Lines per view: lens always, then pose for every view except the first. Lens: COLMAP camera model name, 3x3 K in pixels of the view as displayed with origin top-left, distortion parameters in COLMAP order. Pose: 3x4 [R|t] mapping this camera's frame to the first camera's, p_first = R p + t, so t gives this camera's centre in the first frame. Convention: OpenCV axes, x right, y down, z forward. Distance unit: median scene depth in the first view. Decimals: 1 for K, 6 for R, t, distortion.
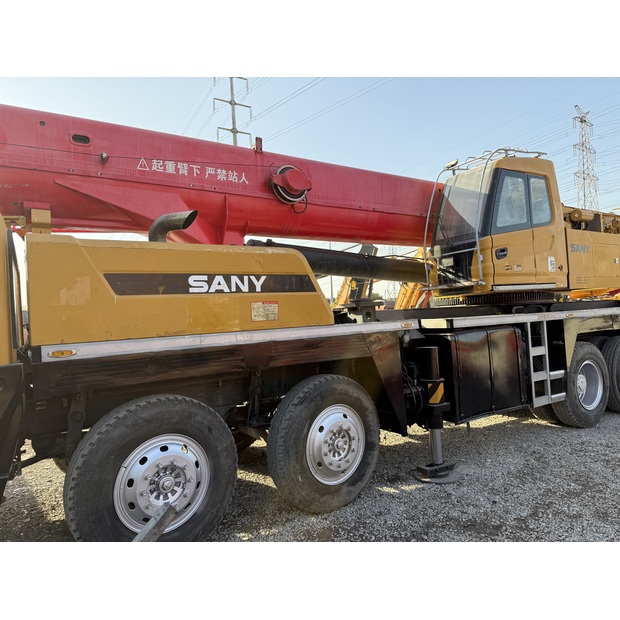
lens RADIAL K [[419.7, 0, 307.3], [0, 419.7, 316.4], [0, 0, 1]] dist [0.061368, -0.073013]
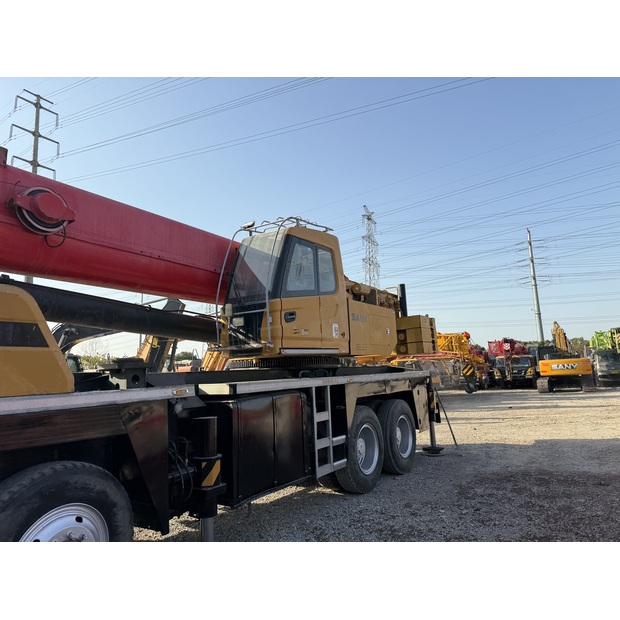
lens RADIAL K [[419.7, 0, 307.3], [0, 419.7, 316.4], [0, 0, 1]] dist [0.061368, -0.073013]
pose [[0.910276, 0.070985, 0.407870, 0.088864], [-0.011962, 0.989289, -0.145478, -0.006261], [-0.413828, 0.127546, 0.901376, 0.091785]]
